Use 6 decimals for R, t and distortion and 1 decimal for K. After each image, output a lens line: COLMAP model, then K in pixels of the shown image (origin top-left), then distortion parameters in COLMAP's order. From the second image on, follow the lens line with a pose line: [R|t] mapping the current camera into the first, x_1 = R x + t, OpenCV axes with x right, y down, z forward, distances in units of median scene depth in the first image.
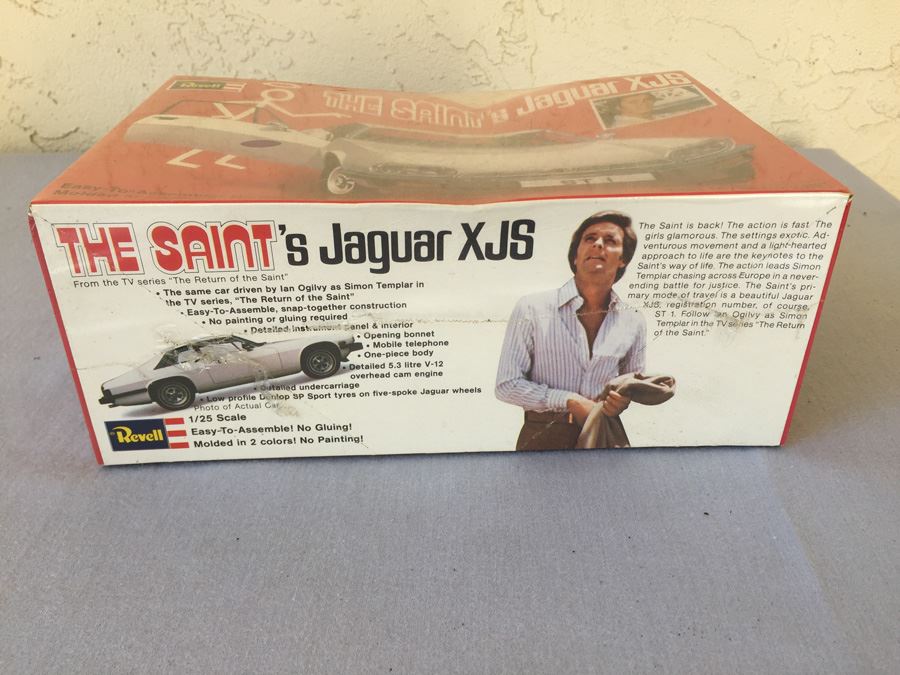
lens RADIAL K [[769.4, 0, 450.0], [0, 769.4, 337.5], [0, 0, 1]] dist [0.065942, -0.064658]
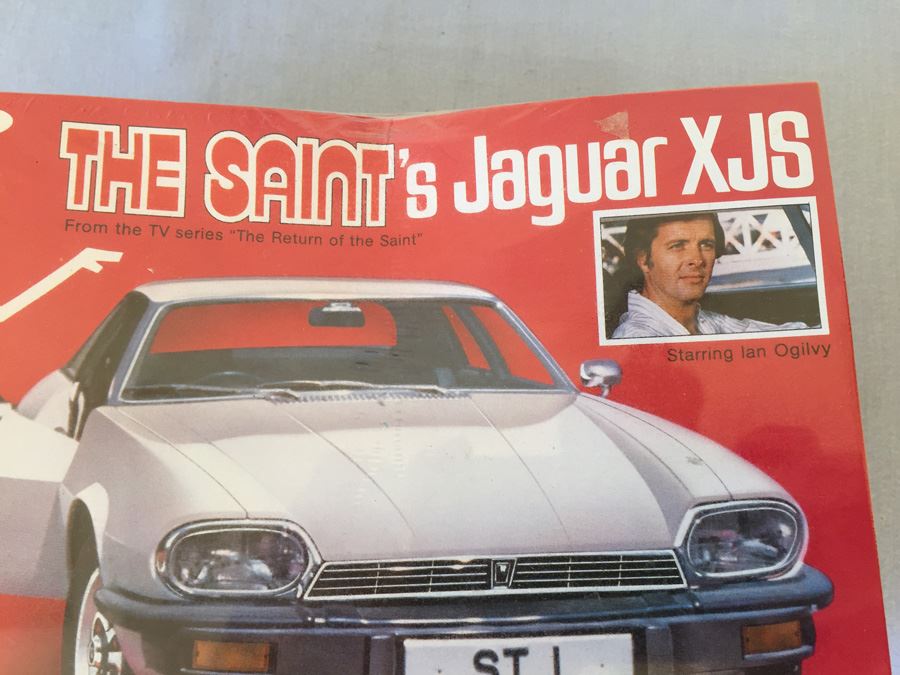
lens RADIAL K [[769.4, 0, 450.0], [0, 769.4, 337.5], [0, 0, 1]] dist [0.065942, -0.064658]
pose [[0.999230, 0.038657, 0.006669, 0.086225], [-0.030888, 0.670524, 0.741245, -0.620652], [0.024182, -0.740880, 0.671202, 0.604037]]
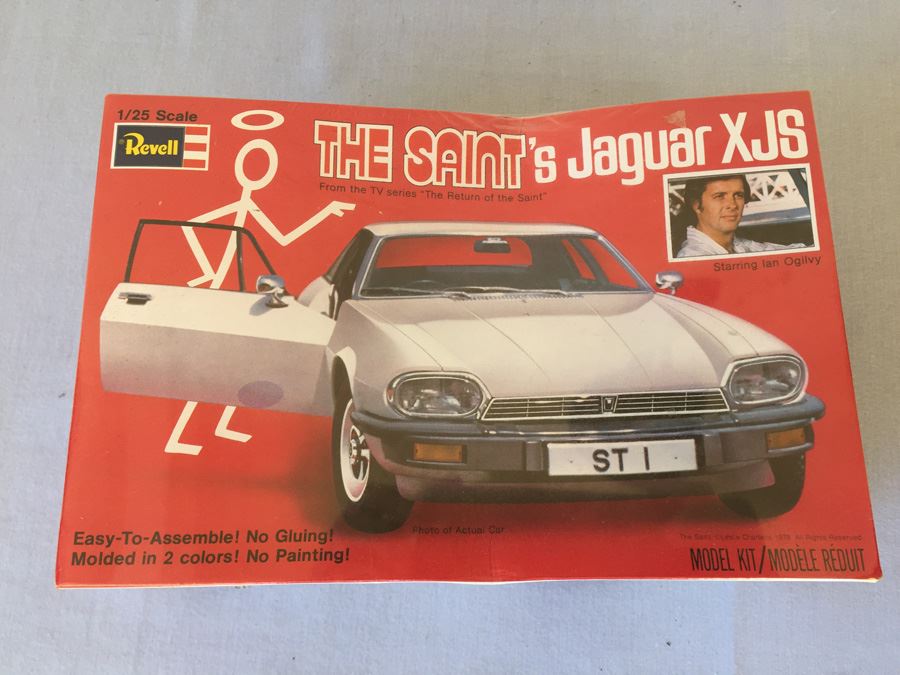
lens RADIAL K [[769.4, 0, 450.0], [0, 769.4, 337.5], [0, 0, 1]] dist [0.065942, -0.064658]
pose [[0.999300, 0.036835, -0.006521, -0.019882], [-0.021264, 0.702772, 0.711097, -0.733709], [0.030776, -0.710461, 0.703064, 0.345006]]
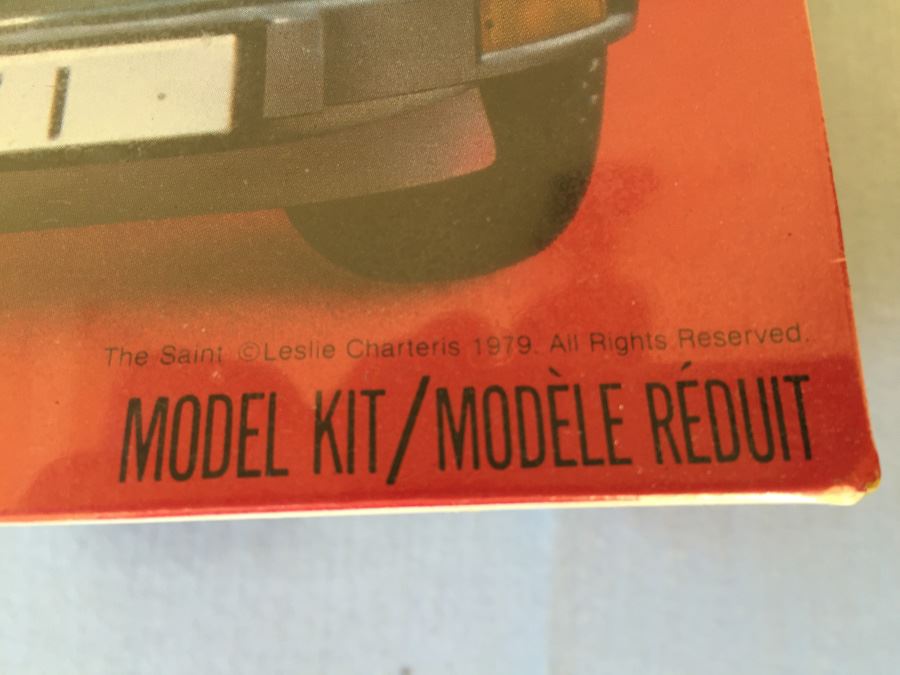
lens RADIAL K [[769.4, 0, 450.0], [0, 769.4, 337.5], [0, 0, 1]] dist [0.065942, -0.064658]
pose [[0.999889, 0.014150, 0.004597, 0.258258], [-0.012932, 0.673814, 0.738788, -0.265775], [0.007356, -0.738766, 0.673922, 0.590832]]
